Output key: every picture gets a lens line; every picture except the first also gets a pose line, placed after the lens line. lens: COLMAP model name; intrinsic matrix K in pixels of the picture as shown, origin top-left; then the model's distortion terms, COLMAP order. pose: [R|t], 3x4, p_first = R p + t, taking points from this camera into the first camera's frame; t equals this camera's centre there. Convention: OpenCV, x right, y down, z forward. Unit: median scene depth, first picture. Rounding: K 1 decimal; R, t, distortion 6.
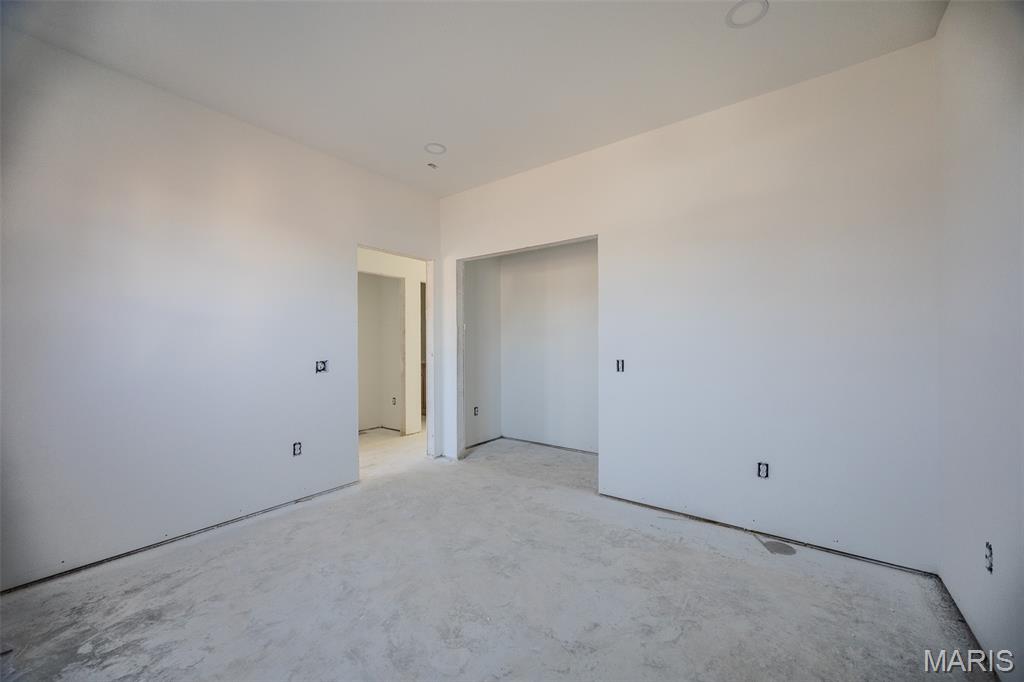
lens RADIAL K [[389.4, 0, 514.6], [0, 389.4, 341.6], [0, 0, 1]] dist [-0.002953, -0.000169]
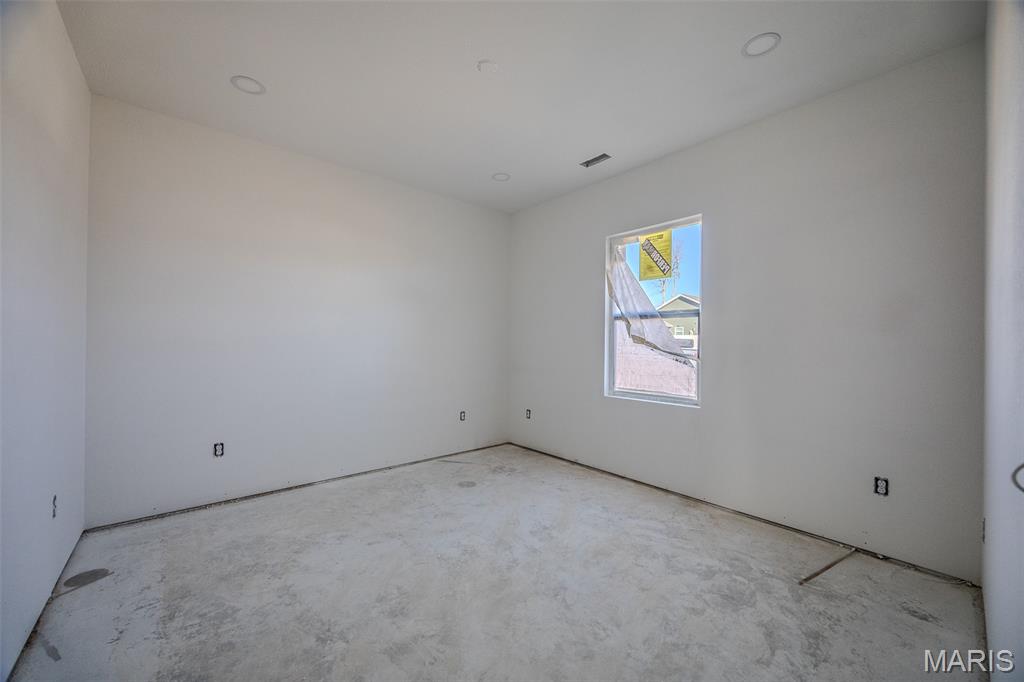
lens RADIAL K [[389.4, 0, 514.6], [0, 389.4, 341.6], [0, 0, 1]] dist [-0.002953, -0.000169]
pose [[-0.975993, 0.000272, 0.217804, -0.545230], [-0.002793, 0.999901, -0.013763, 0.015184], [-0.217786, -0.014041, -0.975896, 2.035374]]
